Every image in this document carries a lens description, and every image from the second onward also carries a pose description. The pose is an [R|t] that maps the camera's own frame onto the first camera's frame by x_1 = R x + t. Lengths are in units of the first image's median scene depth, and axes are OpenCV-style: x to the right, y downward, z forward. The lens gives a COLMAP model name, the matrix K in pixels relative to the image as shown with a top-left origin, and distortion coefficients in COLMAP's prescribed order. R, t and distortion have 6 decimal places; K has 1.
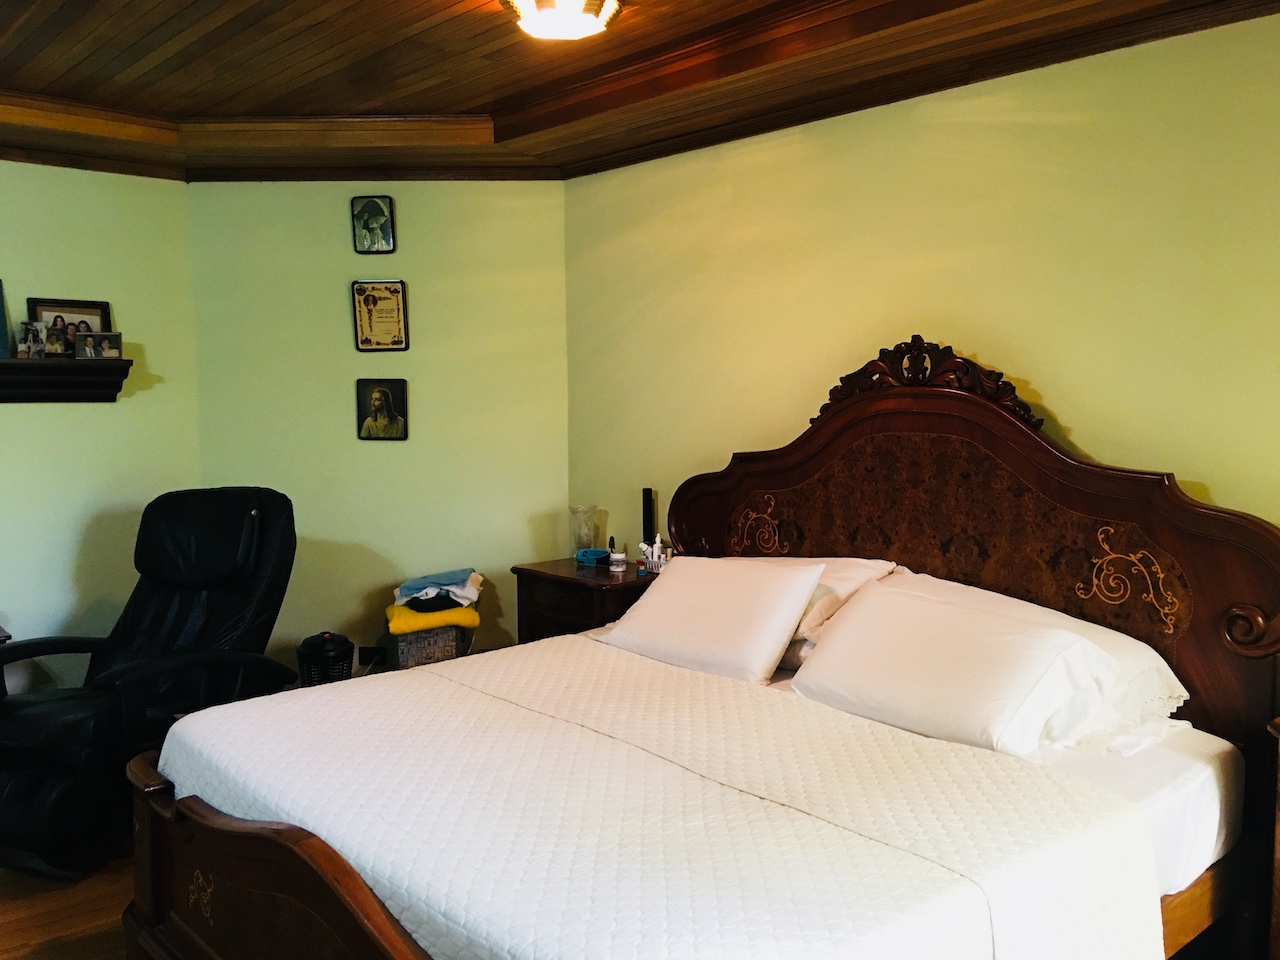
lens RADIAL K [[1076.5, 0, 640.3], [0, 1076.5, 487.2], [0, 0, 1]] dist [0.065376, -0.035411]
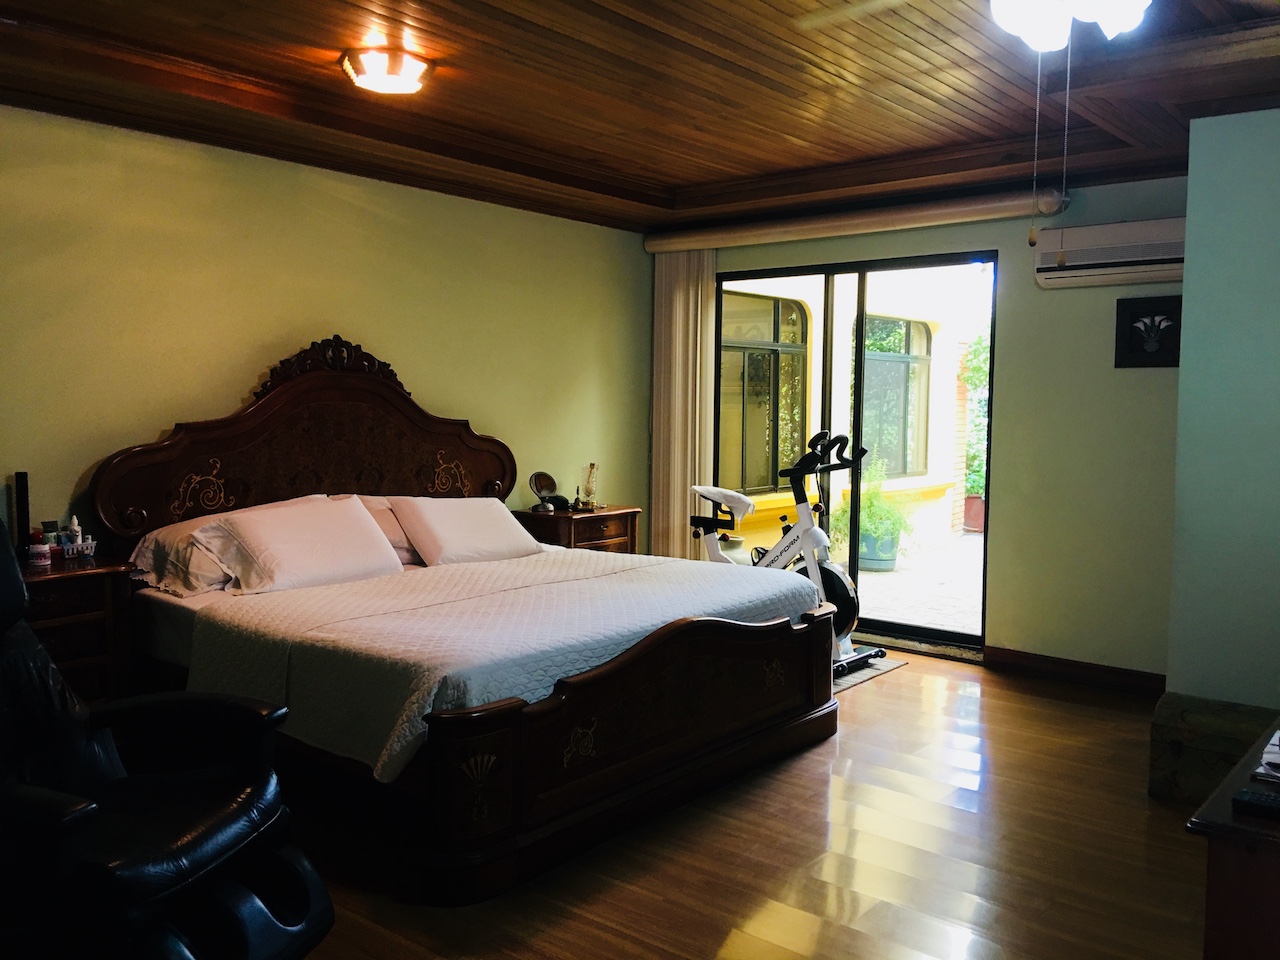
lens RADIAL K [[1076.5, 0, 640.9], [0, 1076.5, 476.4], [0, 0, 1]] dist [0.065376, -0.035411]
pose [[-0.154568, -0.073736, 0.985227, -1.241464], [0.073405, 0.993598, 0.085879, -0.045529], [-0.985251, 0.085594, -0.148166, 0.818008]]
